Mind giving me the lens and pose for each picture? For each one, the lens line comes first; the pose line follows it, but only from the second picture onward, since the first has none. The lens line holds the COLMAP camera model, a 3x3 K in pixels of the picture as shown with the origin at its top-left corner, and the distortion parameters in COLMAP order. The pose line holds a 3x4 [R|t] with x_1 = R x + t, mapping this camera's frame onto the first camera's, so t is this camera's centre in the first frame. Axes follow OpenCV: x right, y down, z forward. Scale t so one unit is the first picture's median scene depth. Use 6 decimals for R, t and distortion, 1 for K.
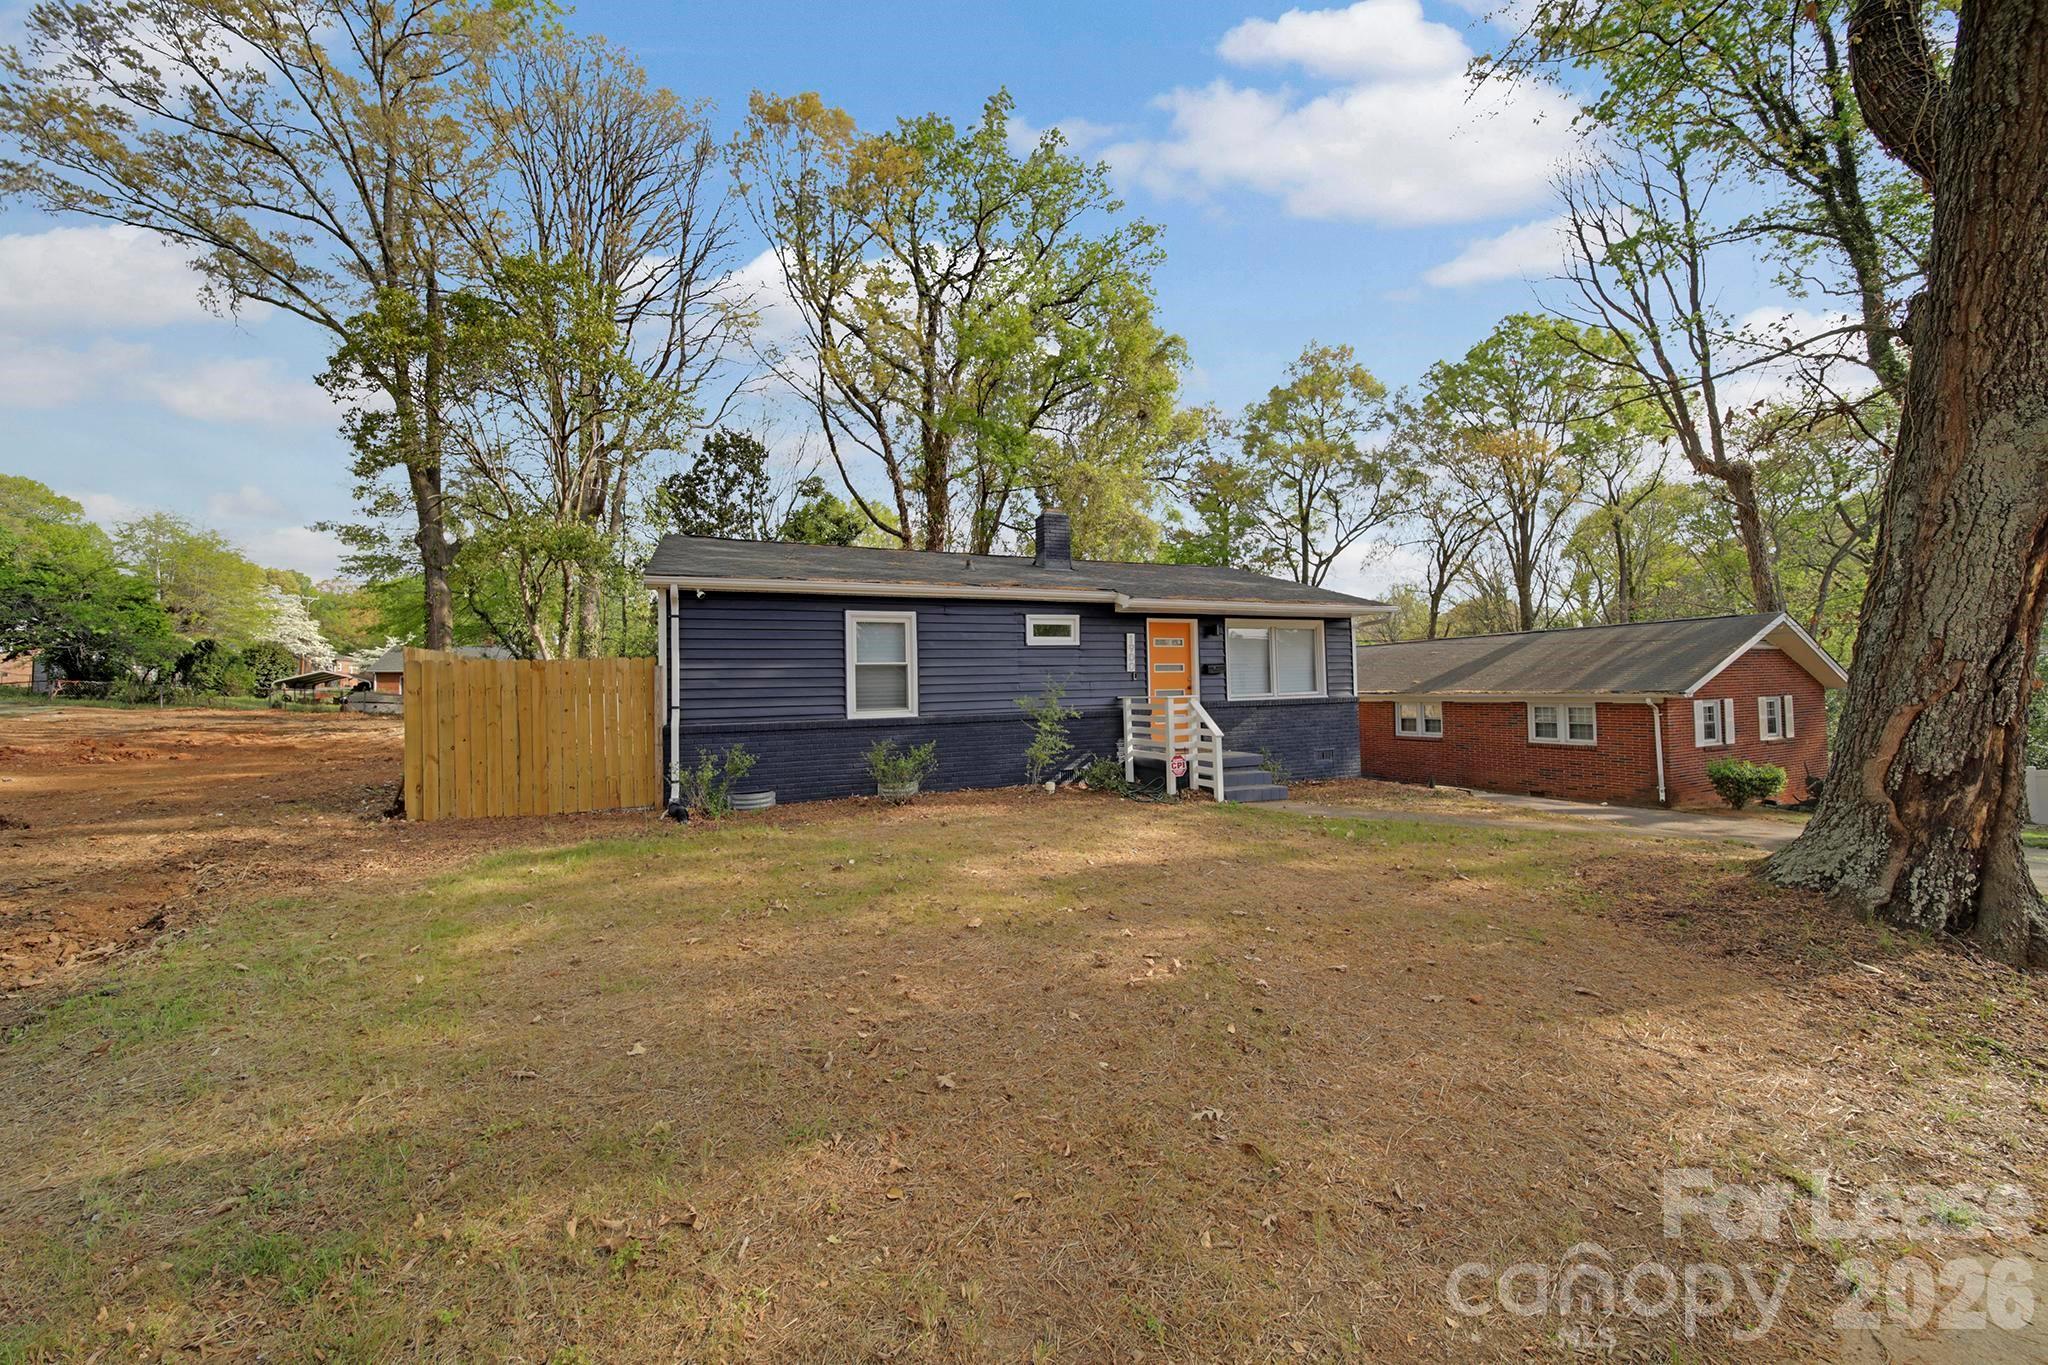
lens RADIAL K [[736.8, 0, 1019.4], [0, 736.8, 680.0], [0, 0, 1]] dist [0.001656, -0.001640]
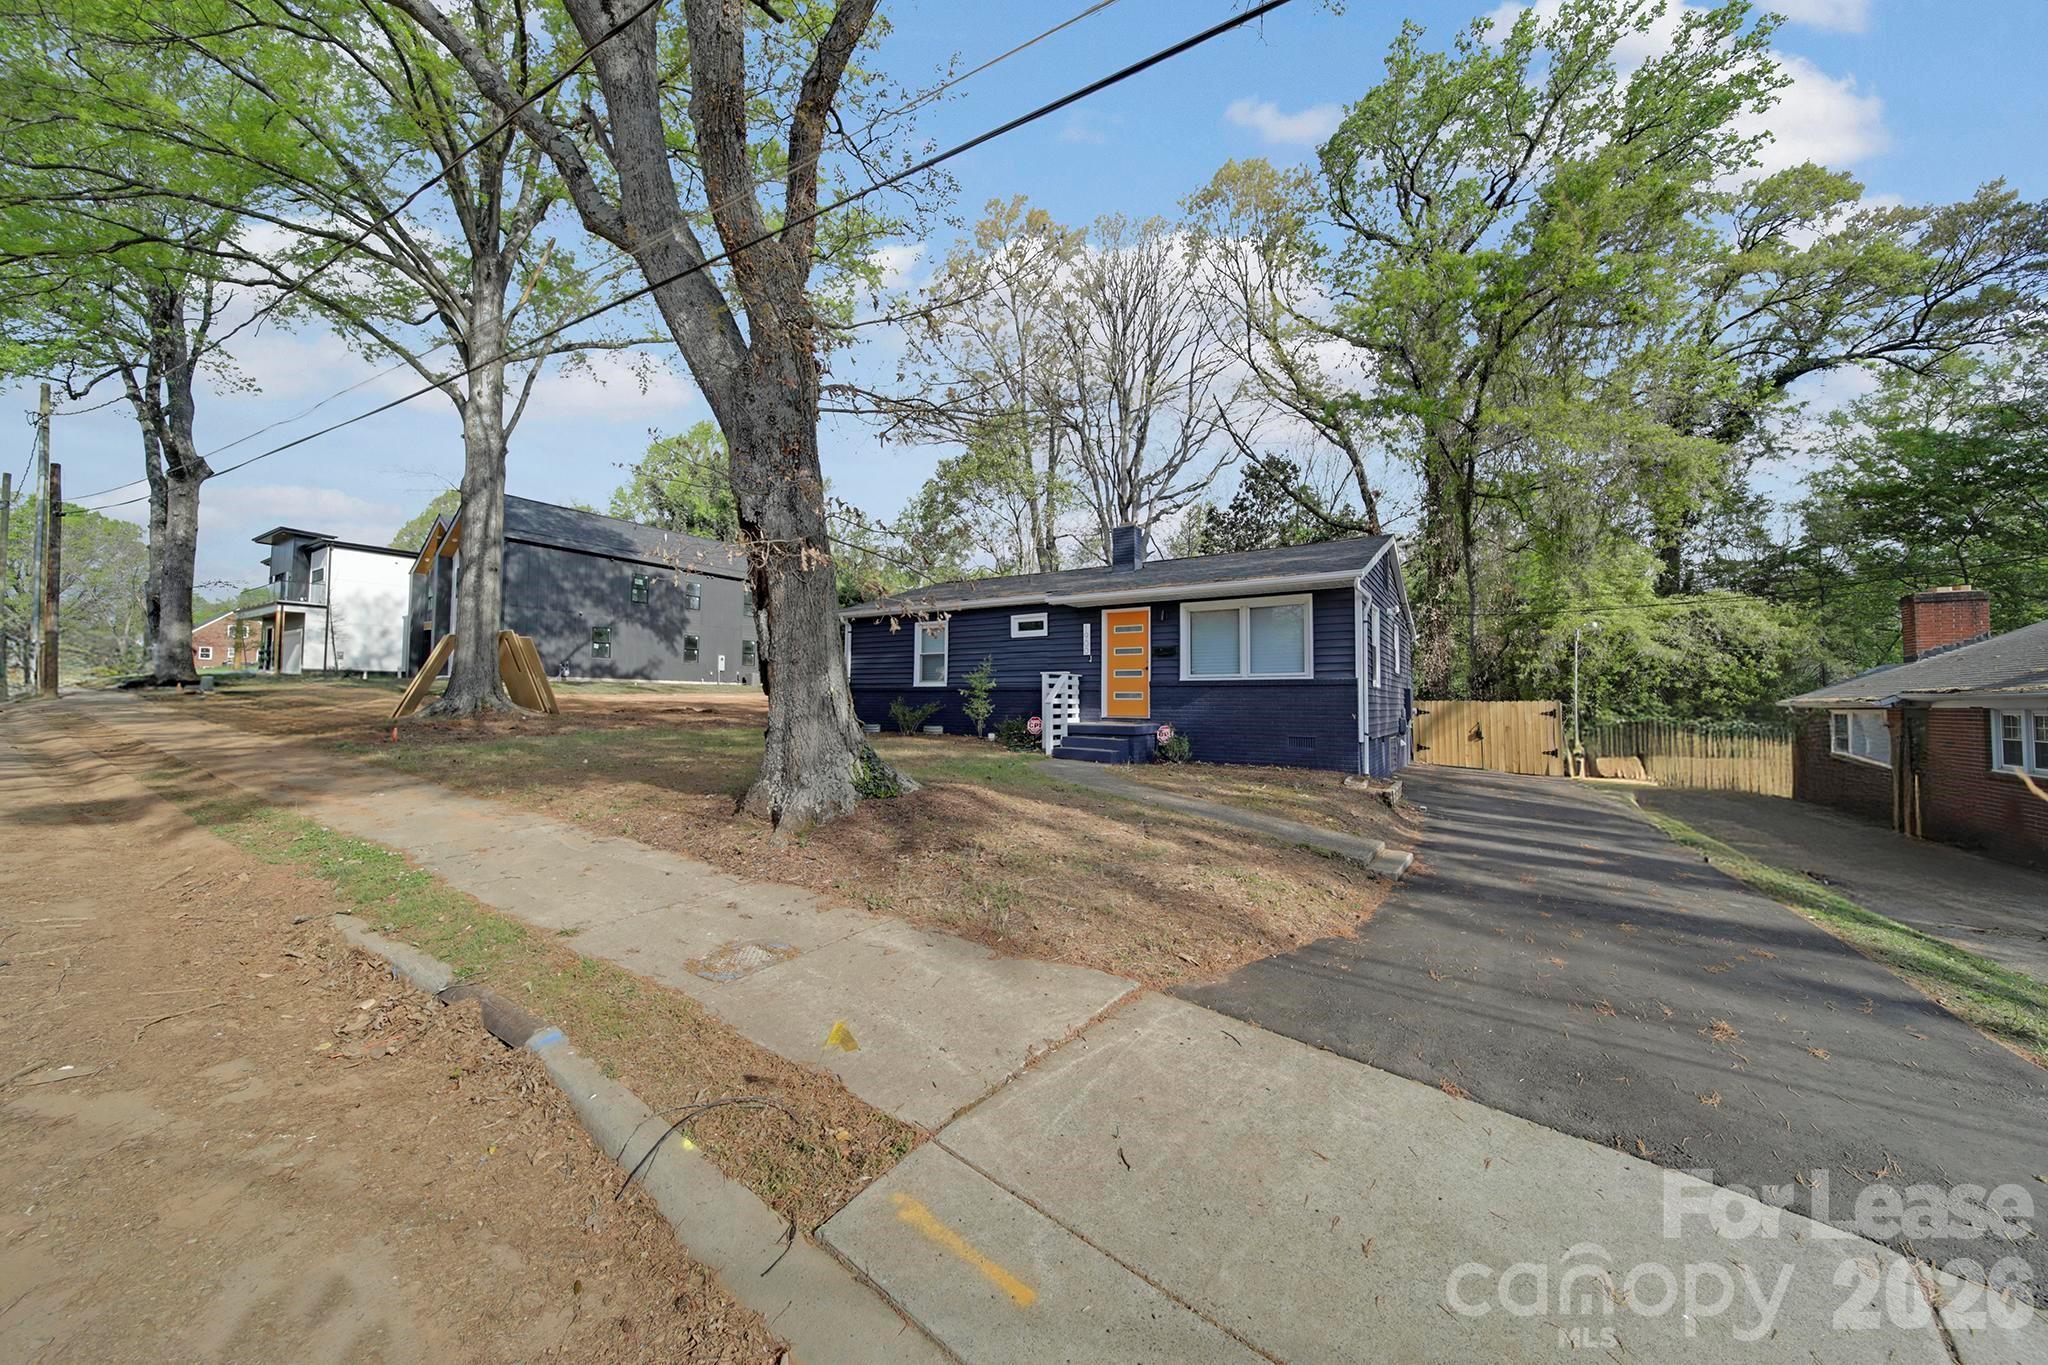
lens RADIAL K [[736.8, 0, 1017.1], [0, 736.8, 688.7], [0, 0, 1]] dist [0.001656, -0.001640]
pose [[0.543406, 0.010150, -0.839409, 1.015086], [-0.010544, 0.999931, 0.005265, 0.035625], [0.839404, 0.005990, 0.543475, 0.211732]]
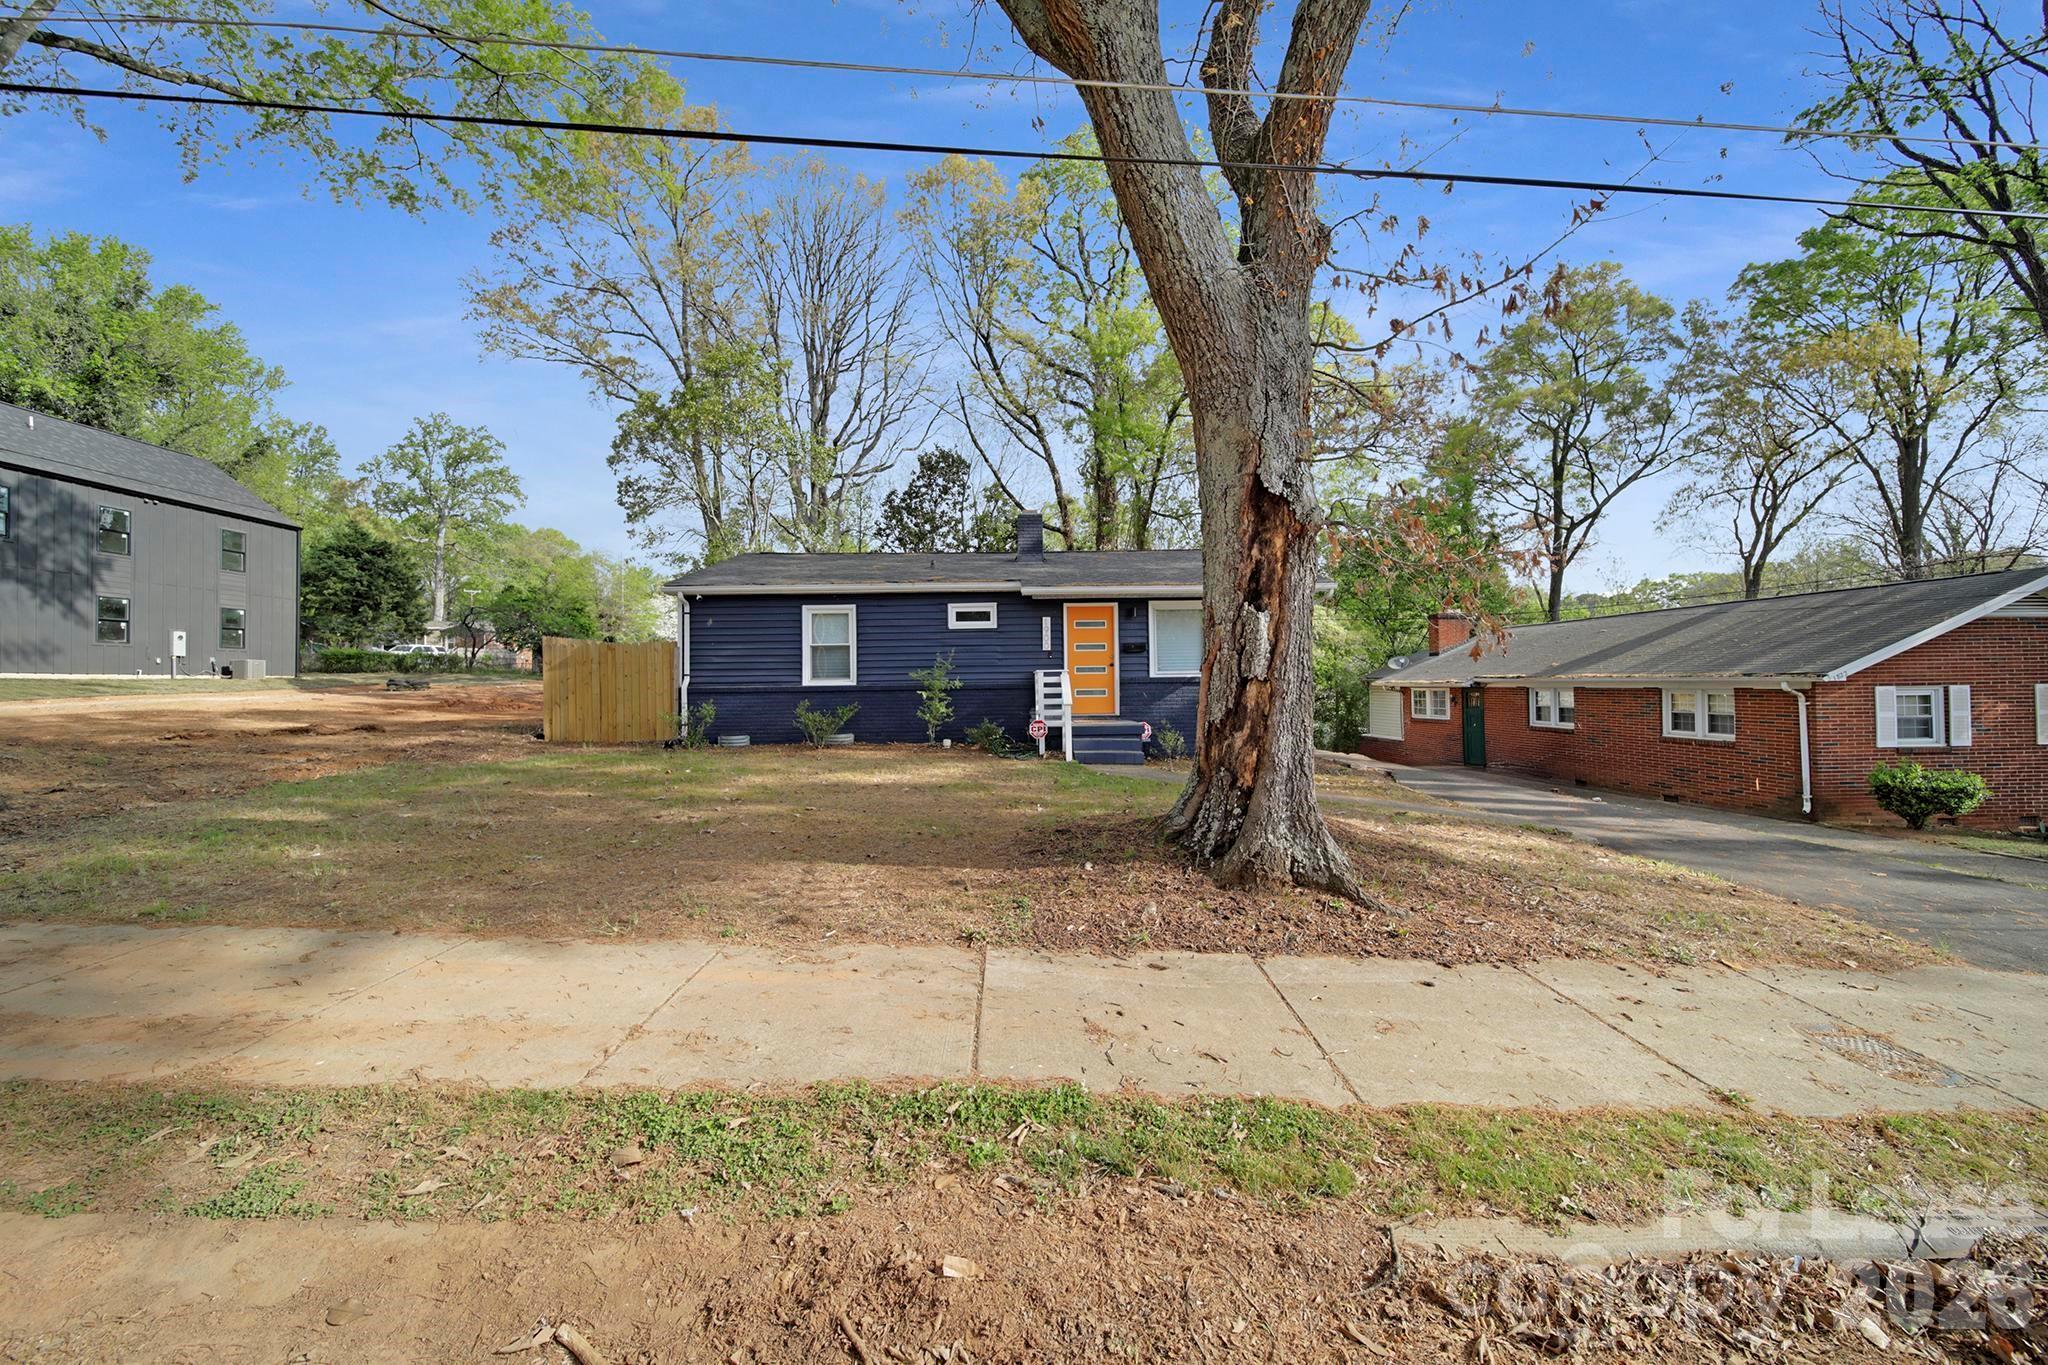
lens RADIAL K [[736.8, 0, 1022.2], [0, 736.8, 687.4], [0, 0, 1]] dist [0.001656, -0.001640]
pose [[0.923561, 0.013147, -0.383226, 0.506357], [-0.003442, 0.999656, 0.025999, 0.015159], [0.383436, -0.022693, 0.923288, -0.075019]]
